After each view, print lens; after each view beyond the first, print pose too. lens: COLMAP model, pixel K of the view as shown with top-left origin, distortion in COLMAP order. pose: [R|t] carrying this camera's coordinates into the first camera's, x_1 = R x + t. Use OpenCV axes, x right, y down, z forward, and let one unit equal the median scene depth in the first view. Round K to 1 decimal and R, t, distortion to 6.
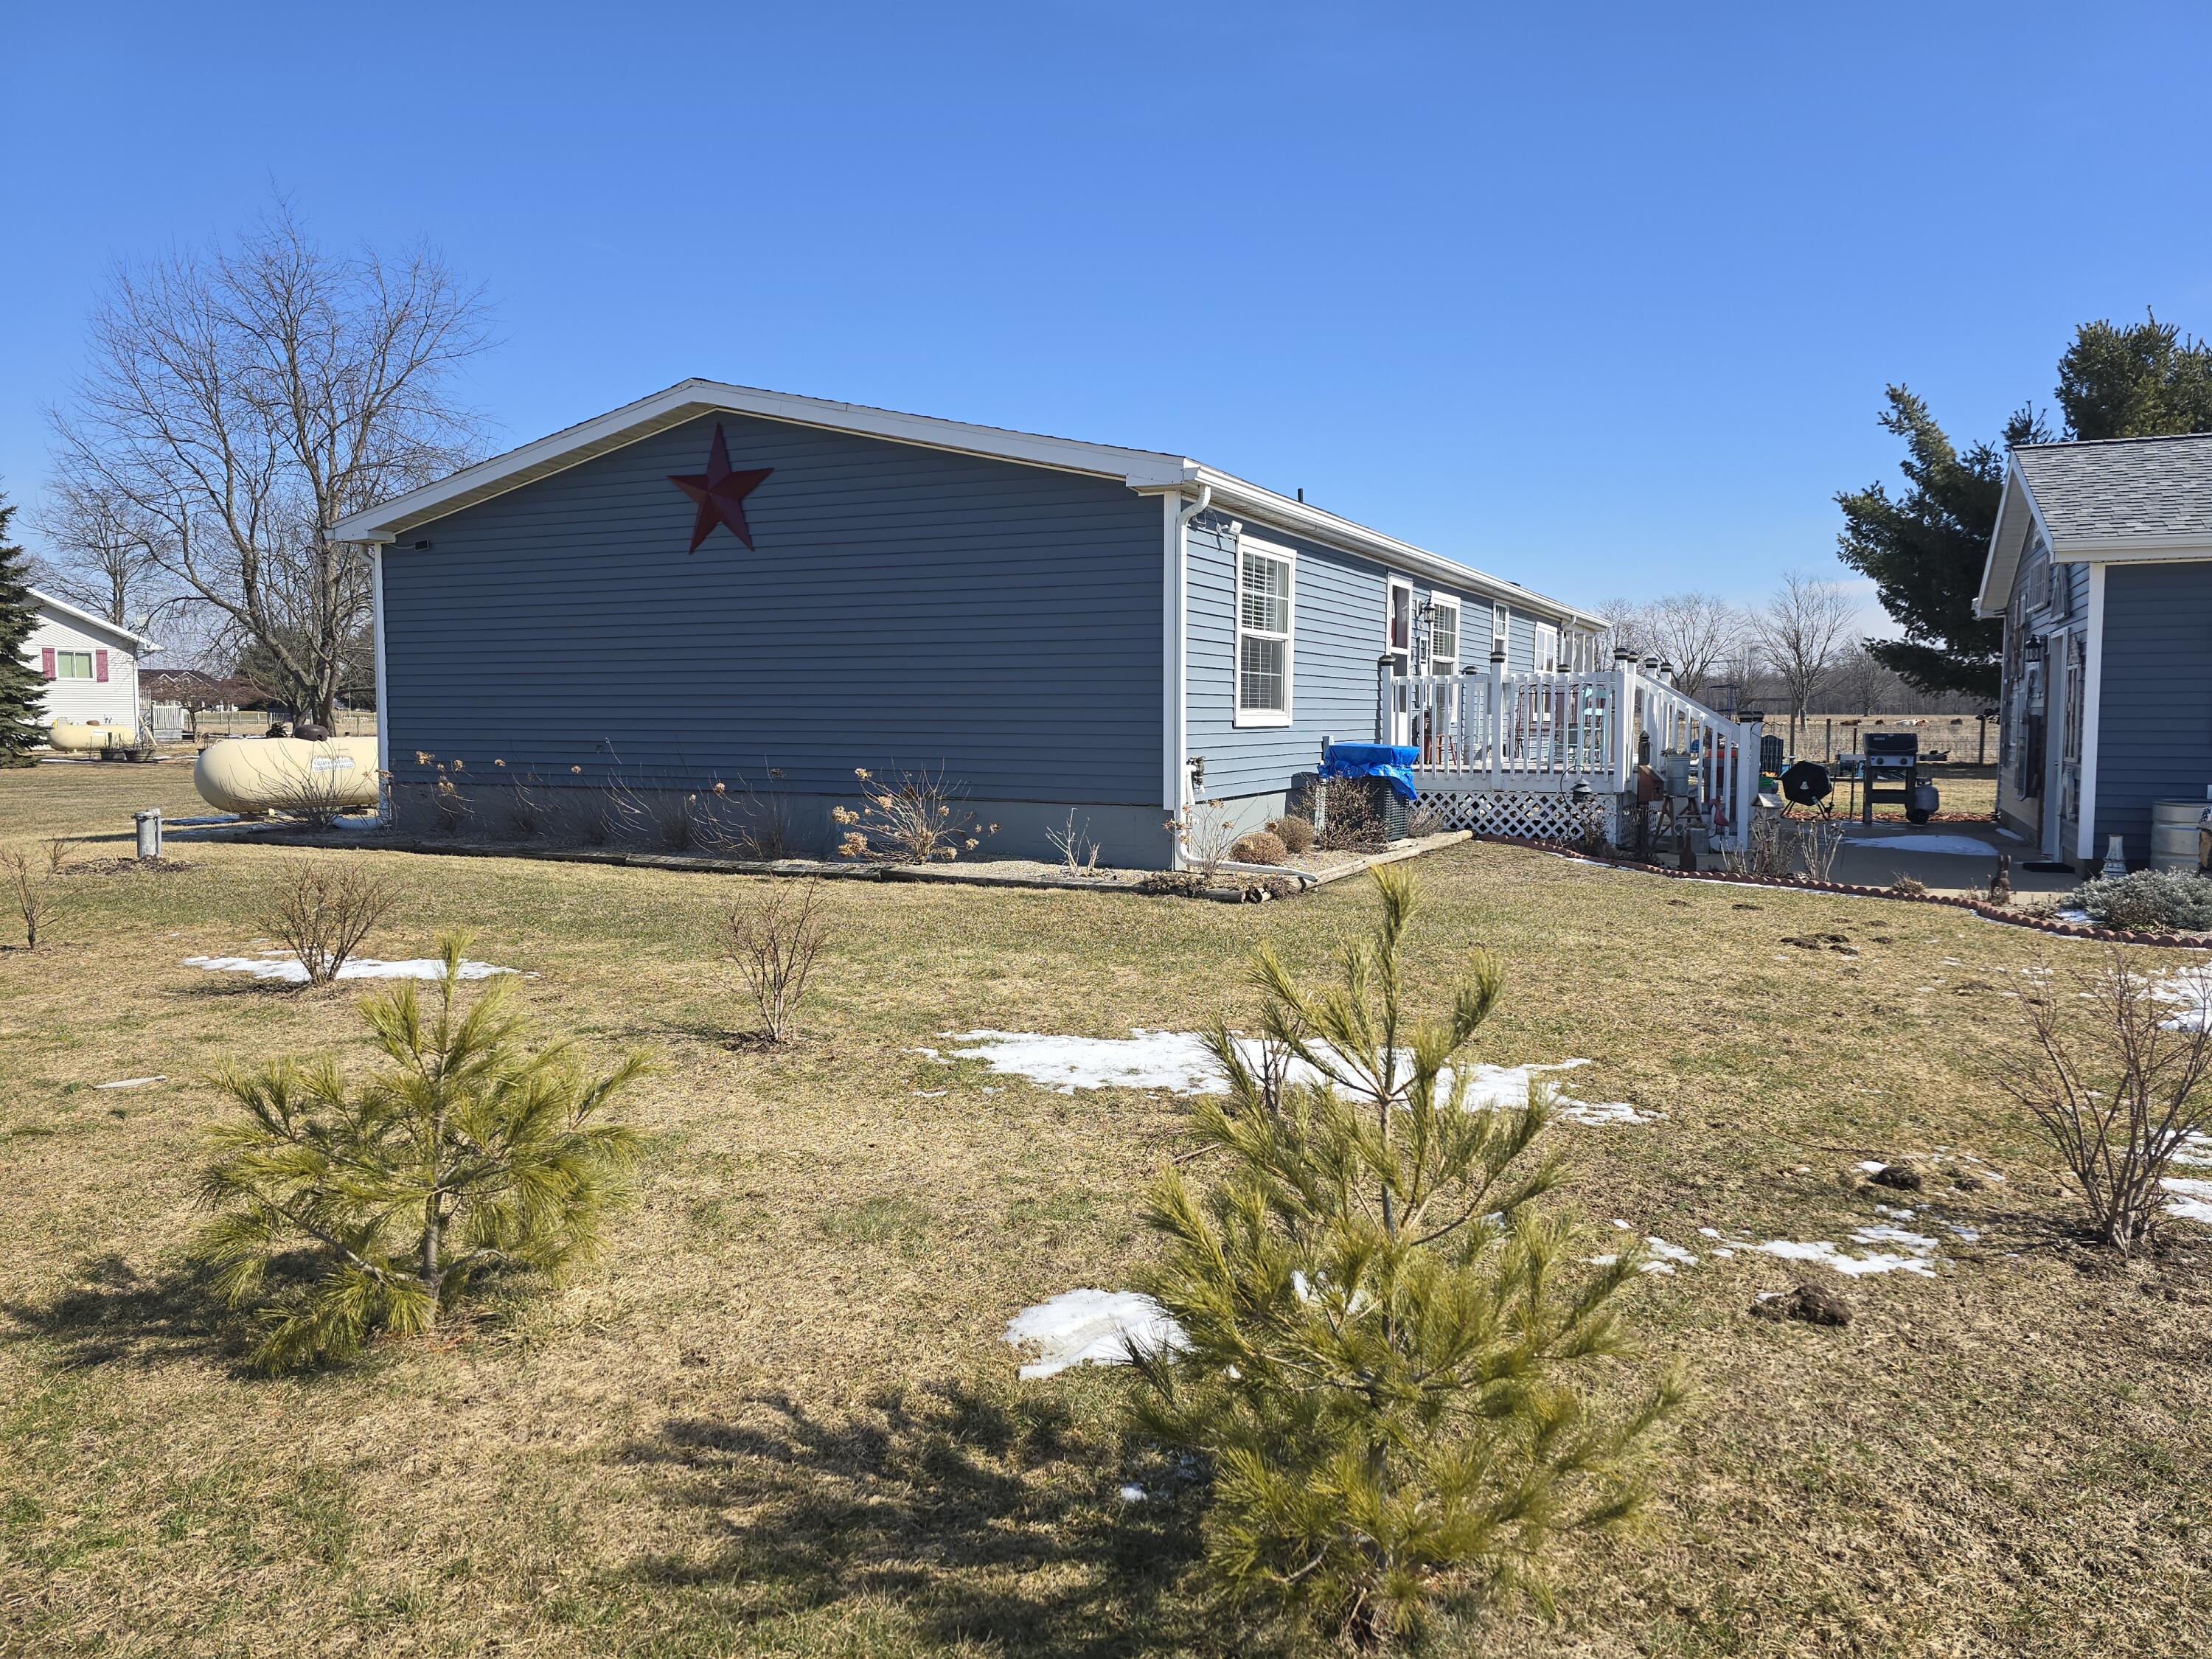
lens RADIAL K [[1458.4, 0, 1106.0], [0, 1458.4, 829.5], [0, 0, 1]] dist [0.091861, -0.087648]
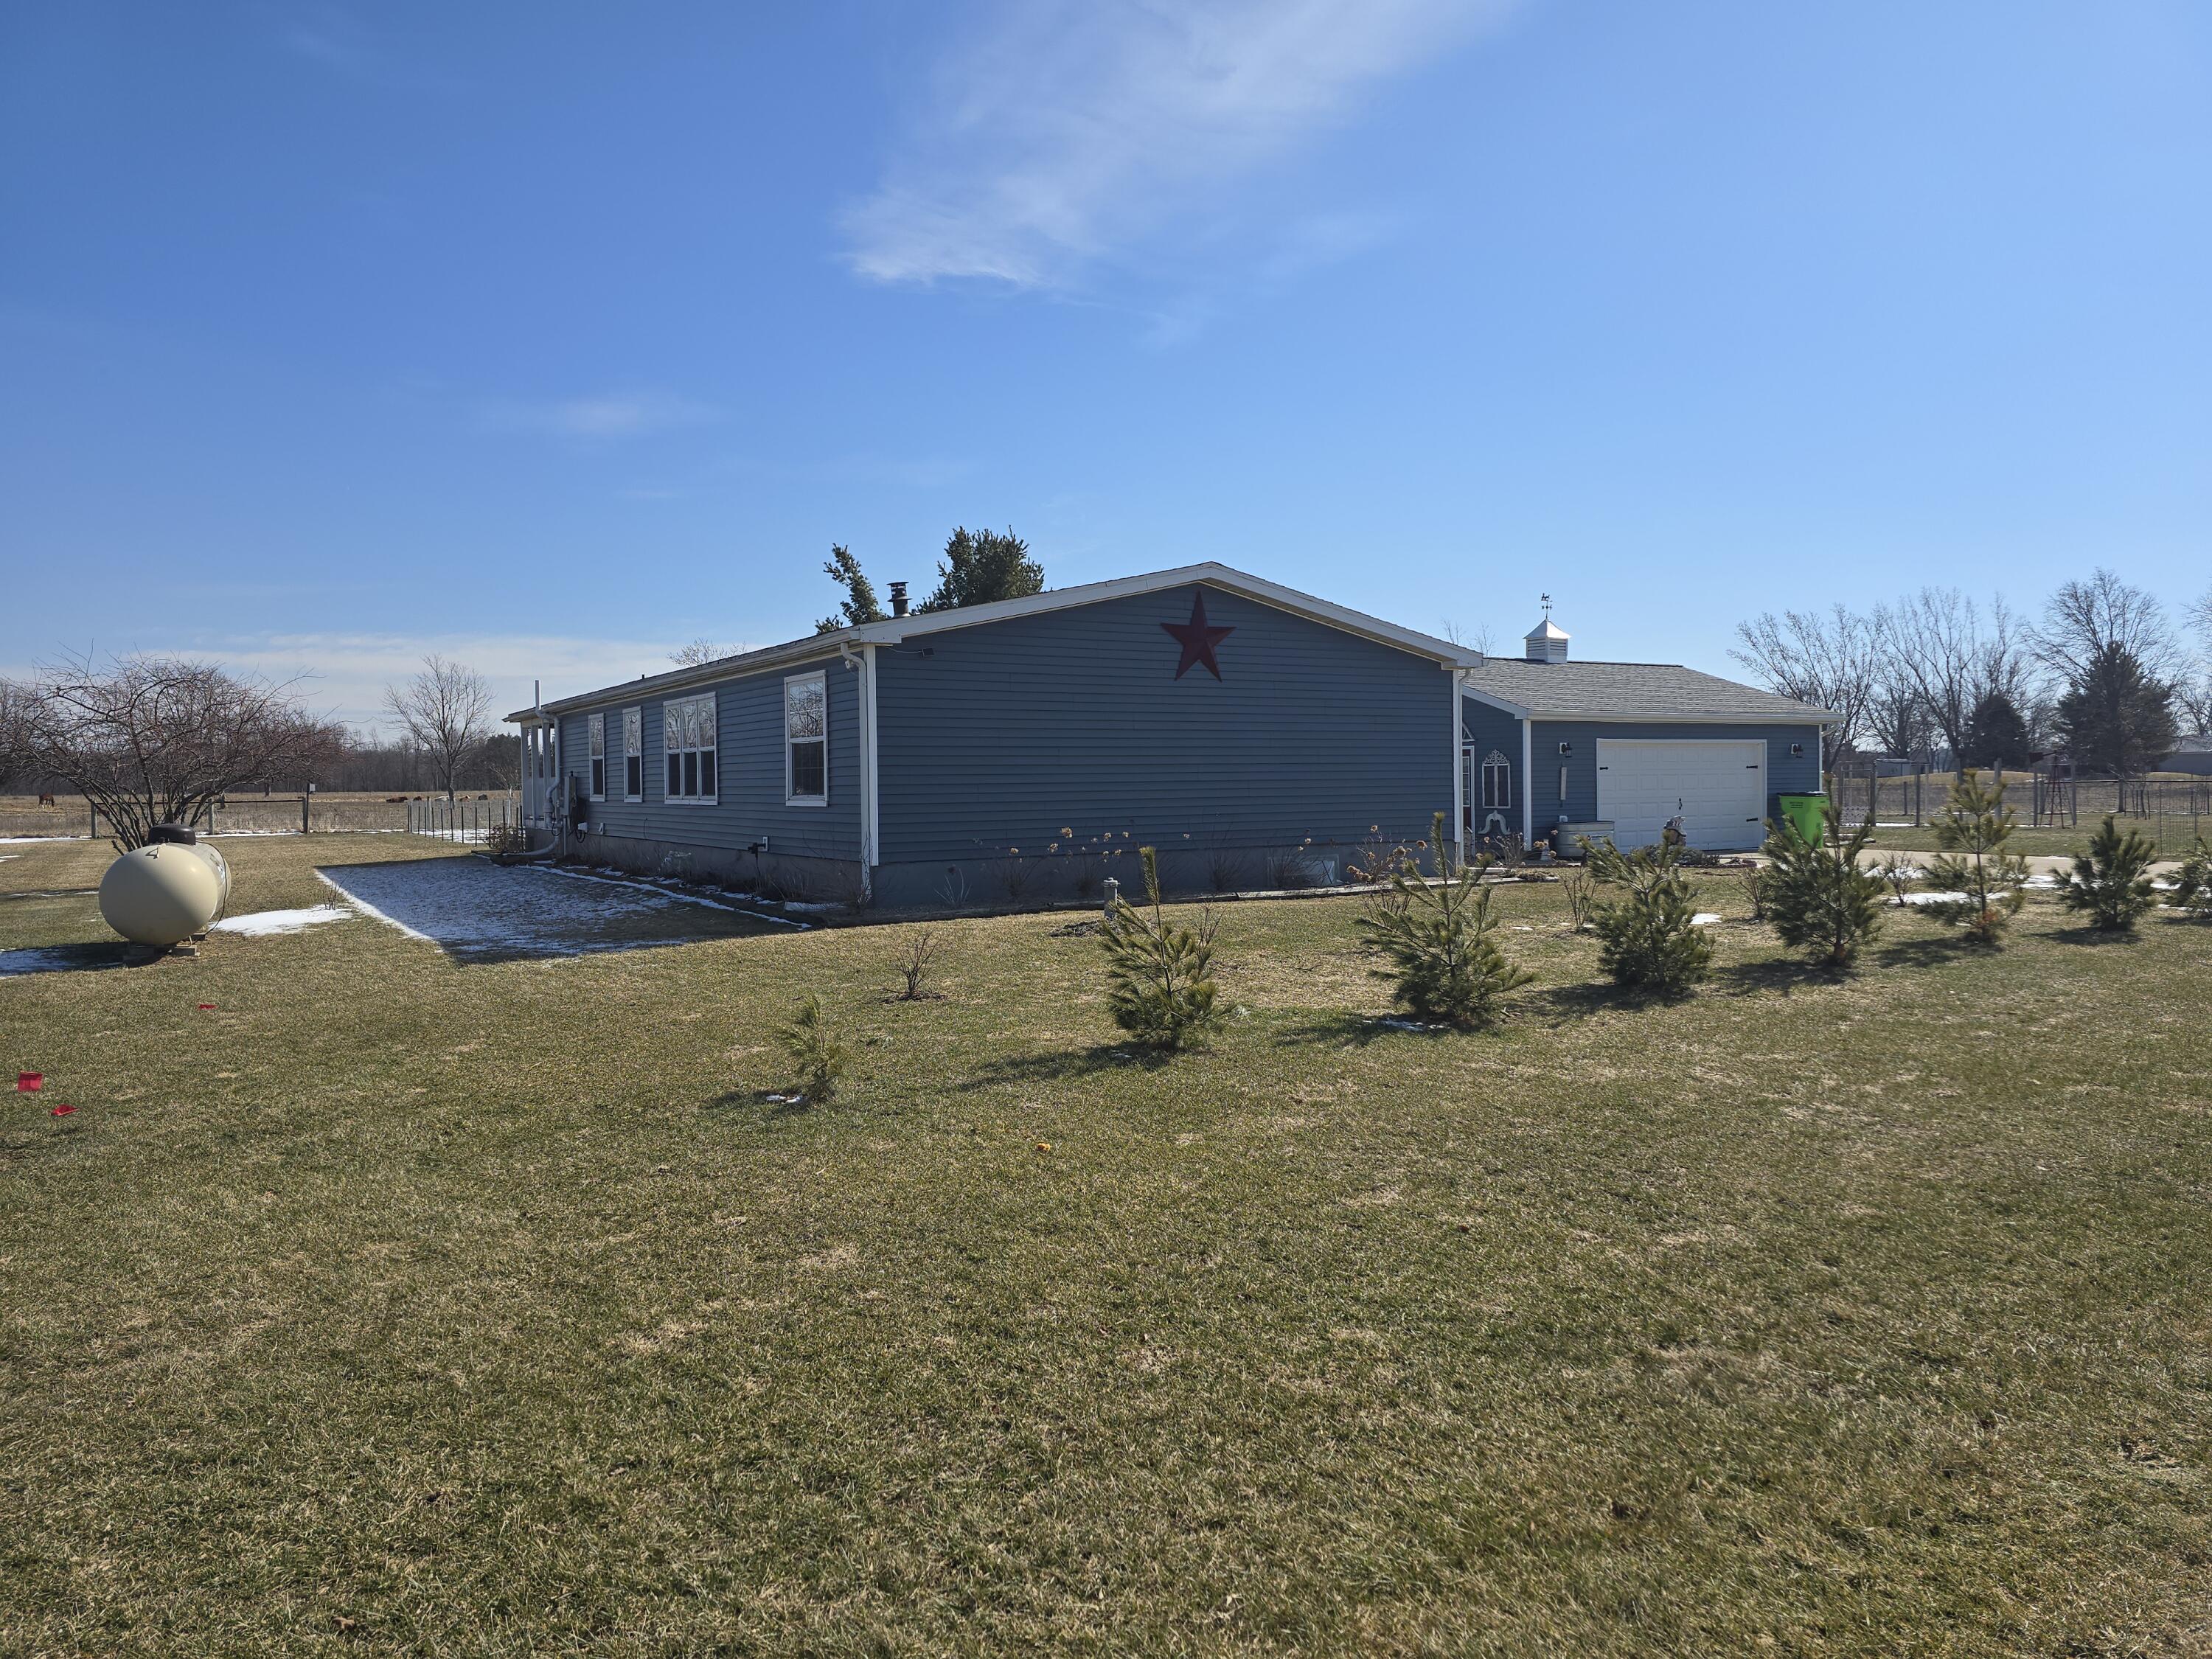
lens RADIAL K [[1467.7, 0, 1104.9], [0, 1467.7, 814.0], [0, 0, 1]] dist [0.094145, -0.094244]
pose [[0.534232, -0.025688, 0.844947, -1.413846], [0.077307, 0.996834, -0.018572, -0.038824], [-0.841795, 0.075242, 0.534527, 0.307783]]
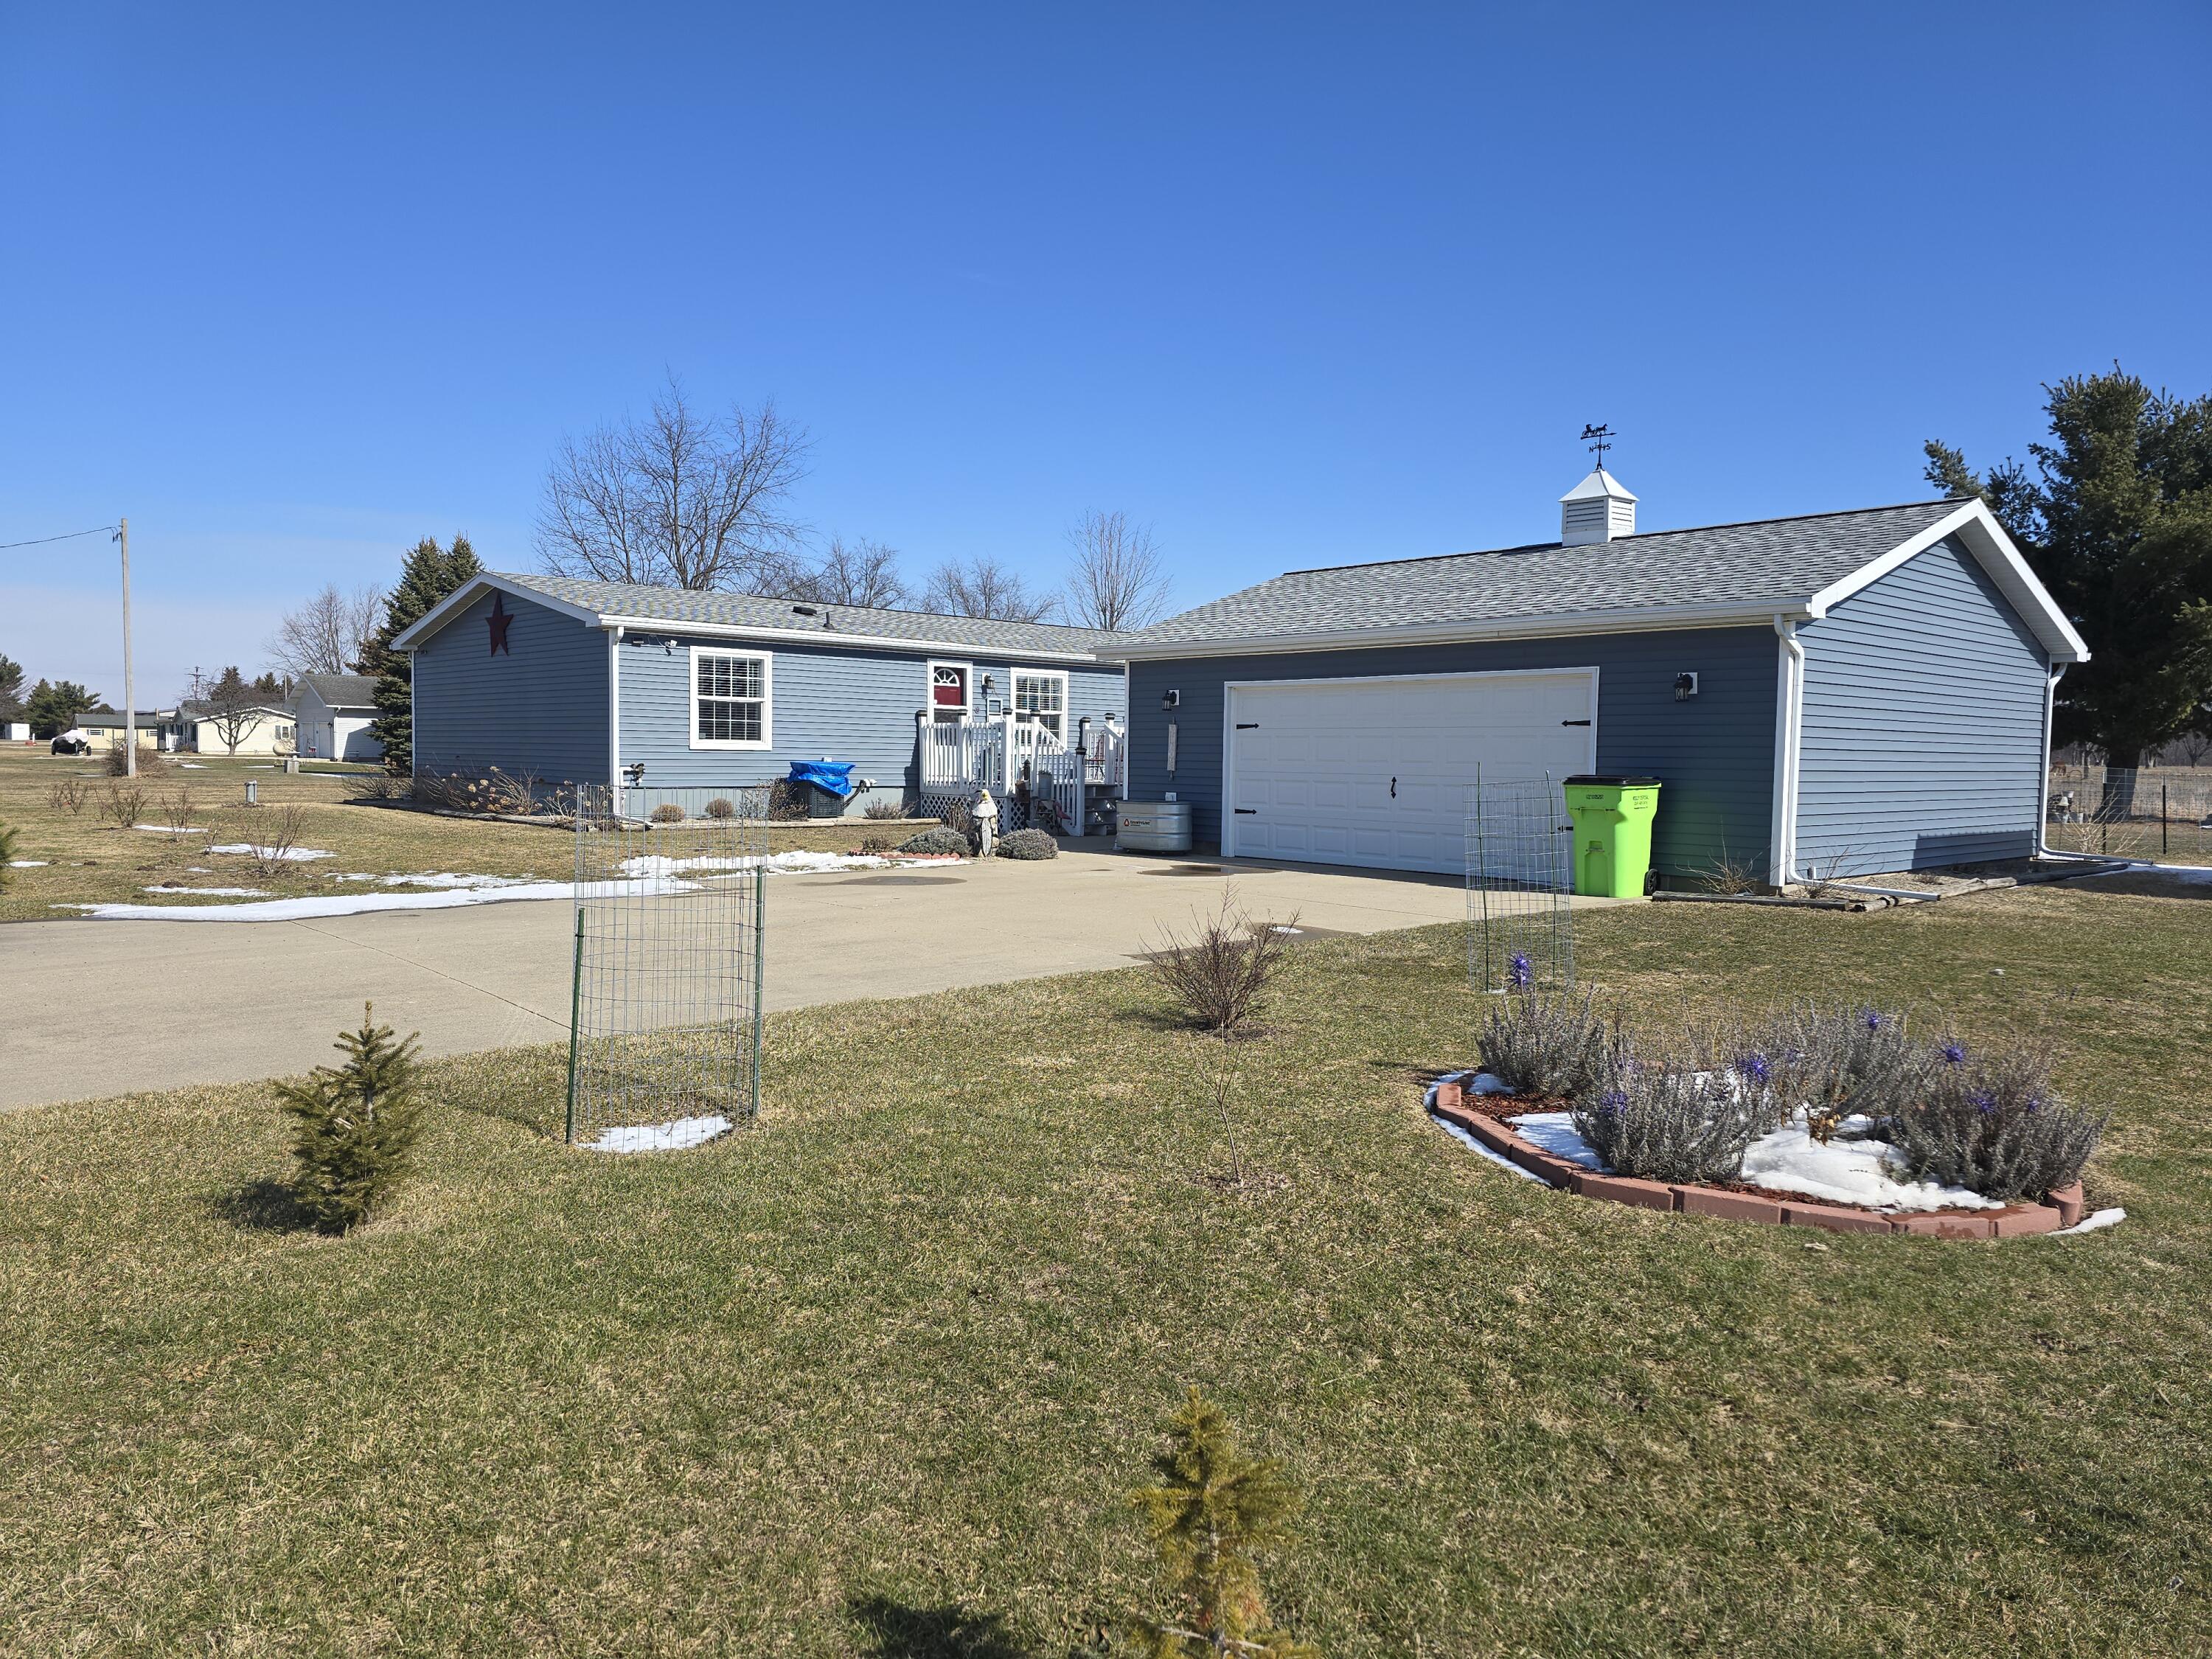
lens RADIAL K [[1458.4, 0, 1106.0], [0, 1458.4, 829.5], [0, 0, 1]] dist [0.091861, -0.087648]
pose [[0.934155, 0.030549, -0.355558, 1.093733], [-0.039931, 0.999020, -0.019074, 0.040183], [0.354627, 0.032016, 0.934460, -0.483990]]
